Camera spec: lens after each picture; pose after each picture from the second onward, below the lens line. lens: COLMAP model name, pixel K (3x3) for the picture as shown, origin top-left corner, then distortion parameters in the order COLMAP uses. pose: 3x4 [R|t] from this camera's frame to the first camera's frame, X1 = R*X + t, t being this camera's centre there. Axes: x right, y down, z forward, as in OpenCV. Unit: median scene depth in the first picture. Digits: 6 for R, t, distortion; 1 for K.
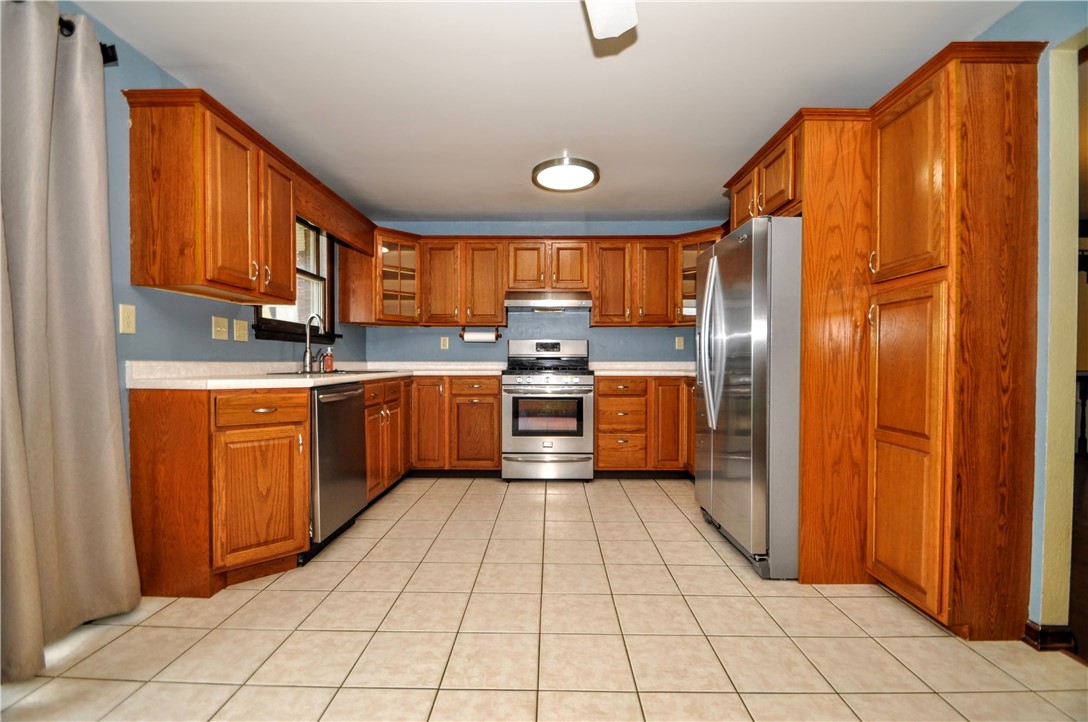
lens RADIAL K [[472.6, 0, 541.1], [0, 472.6, 367.5], [0, 0, 1]] dist [0.002210, -0.010028]
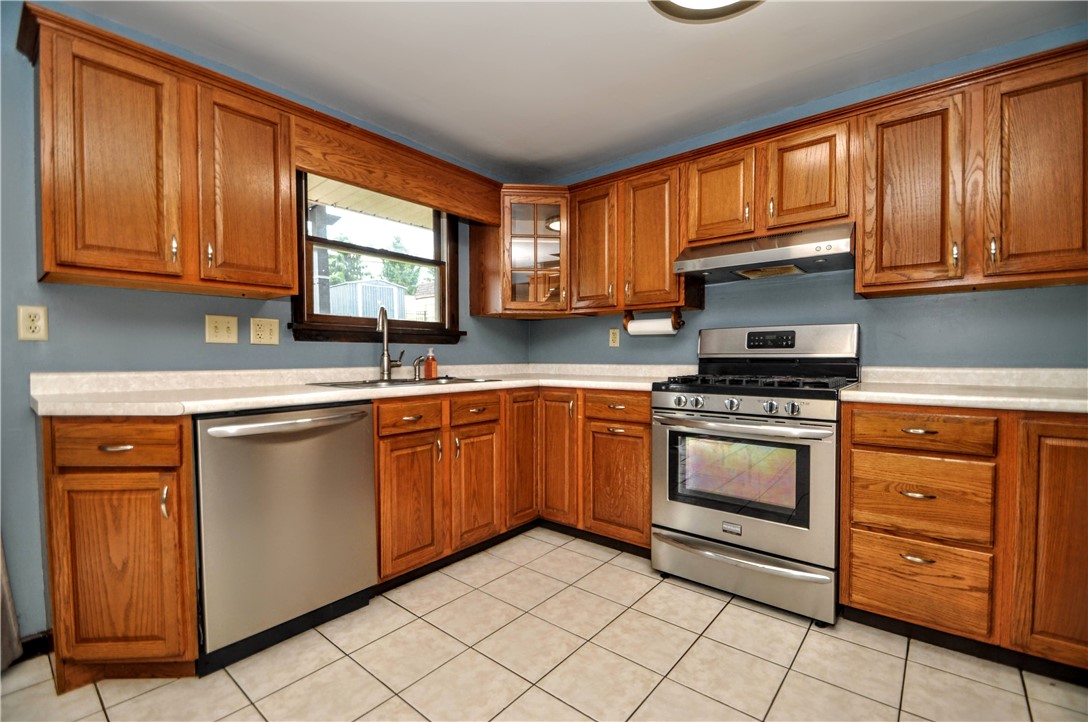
lens RADIAL K [[472.6, 0, 541.1], [0, 472.6, 367.5], [0, 0, 1]] dist [0.002210, -0.010028]
pose [[0.781022, 0.012168, -0.624385, 0.234972], [-0.004887, 0.999899, 0.013373, -0.027426], [0.624484, -0.007393, 0.781002, 0.636073]]
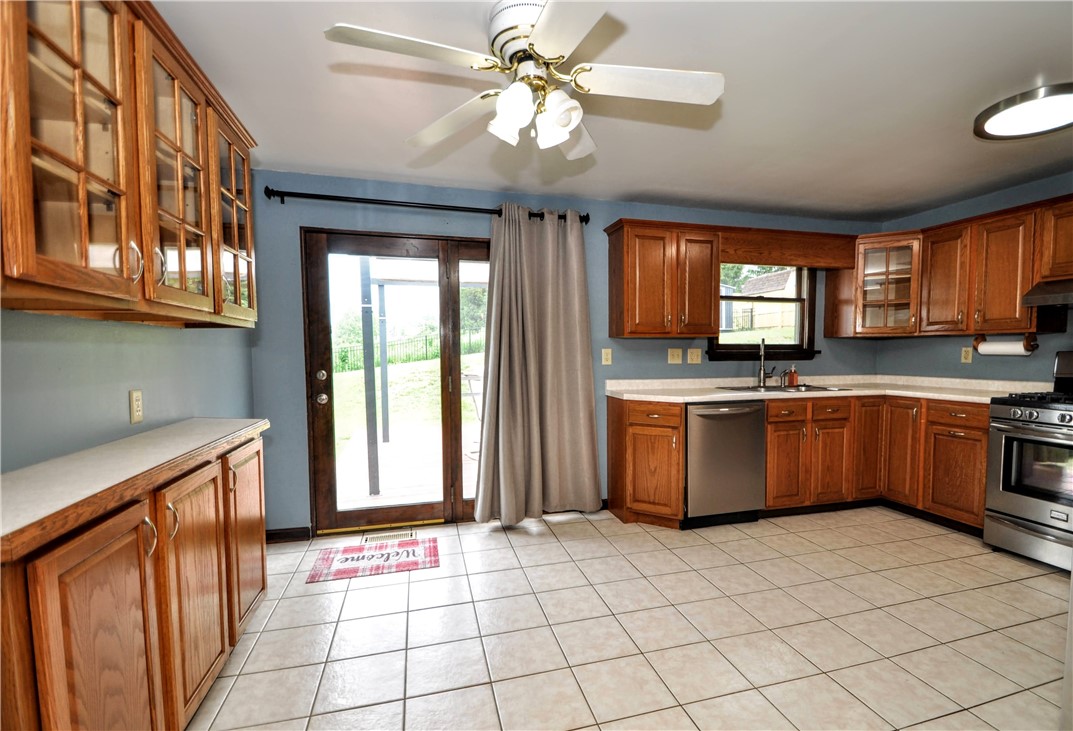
lens RADIAL K [[488.9, 0, 568.0], [0, 488.9, 383.0], [0, 0, 1]] dist [0.023822, -0.021882]
pose [[0.307131, 0.055956, -0.950021, 0.601225], [-0.009021, 0.998396, 0.055889, -0.073284], [0.951625, -0.008596, 0.307143, 0.195079]]
